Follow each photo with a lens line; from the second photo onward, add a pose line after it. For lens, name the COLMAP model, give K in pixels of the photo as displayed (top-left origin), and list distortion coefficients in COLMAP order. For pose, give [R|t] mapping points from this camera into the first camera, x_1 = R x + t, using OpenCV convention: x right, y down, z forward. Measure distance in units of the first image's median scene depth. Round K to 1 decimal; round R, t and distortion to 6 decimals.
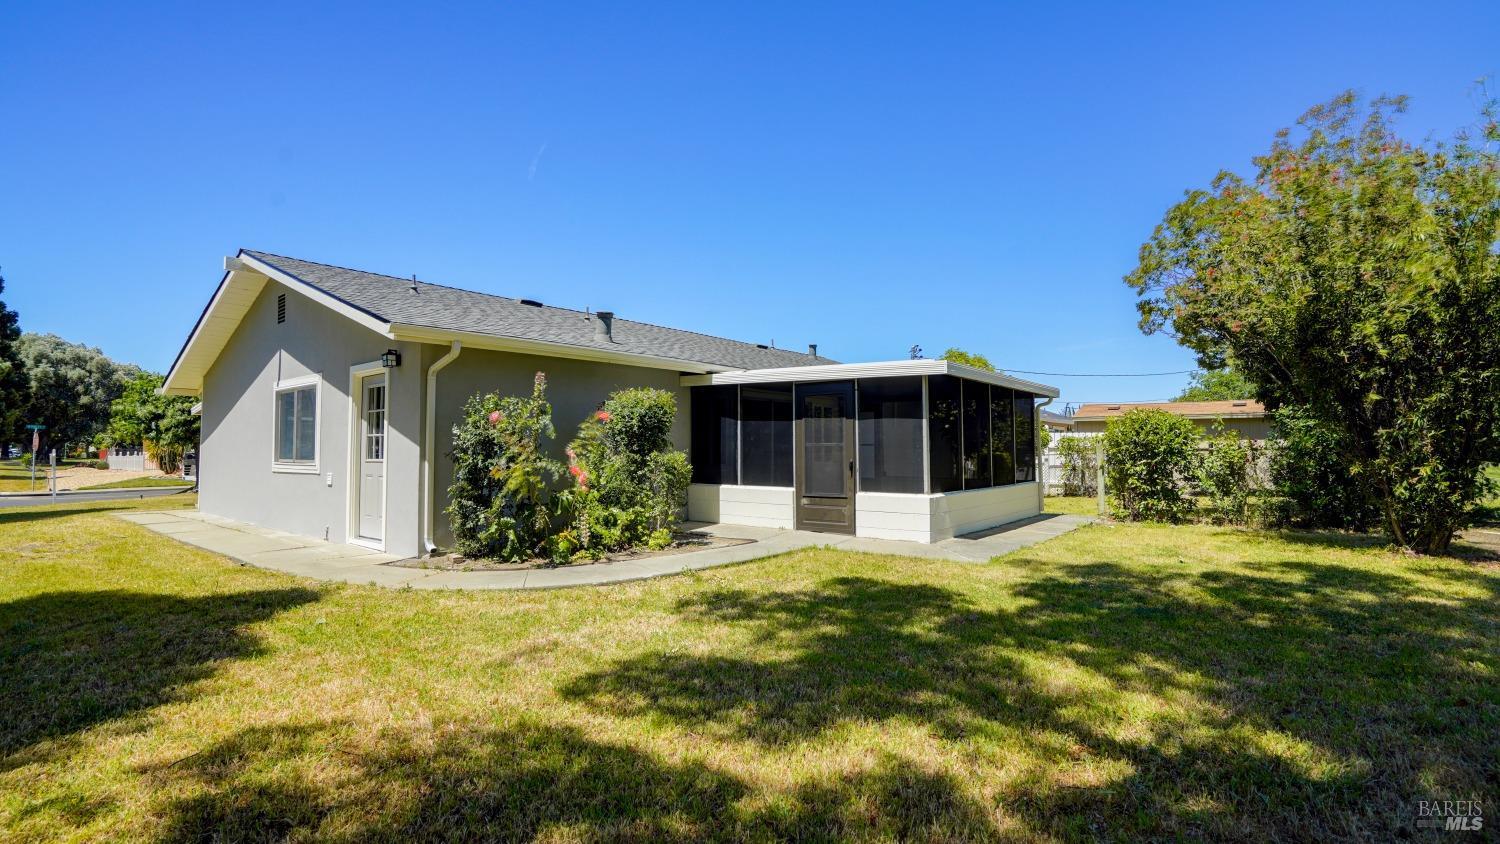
lens RADIAL K [[695.8, 0, 742.5], [0, 695.8, 424.5], [0, 0, 1]] dist [-0.050957, 0.023173]
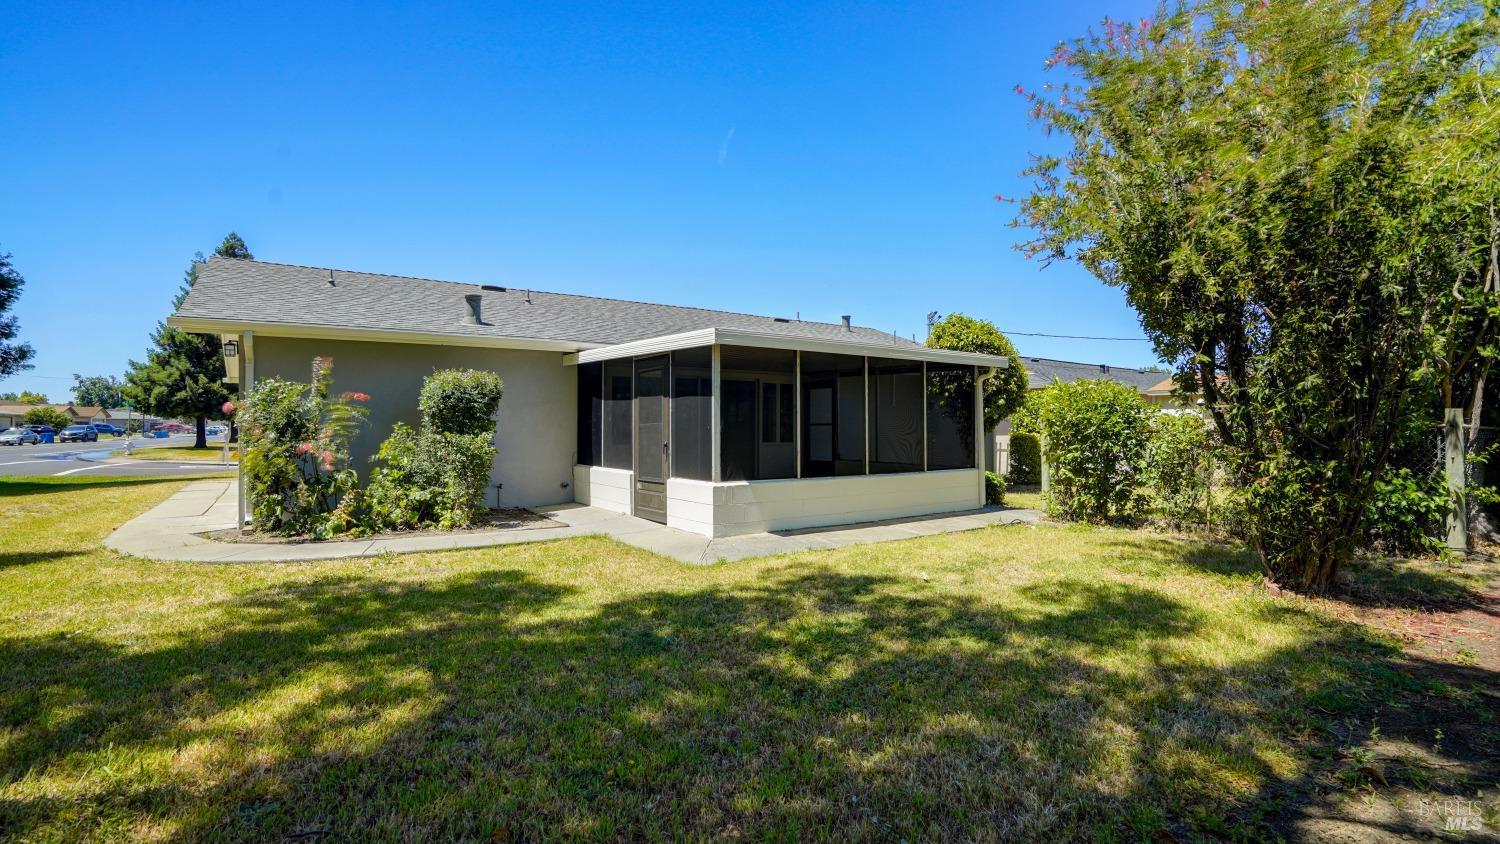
lens RADIAL K [[695.8, 0, 742.5], [0, 695.8, 424.5], [0, 0, 1]] dist [-0.050957, 0.023173]
pose [[0.957683, -0.000935, -0.287824, 0.512047], [0.010572, 0.999434, 0.031929, 0.000145], [0.287631, -0.033620, 0.957151, 0.155052]]
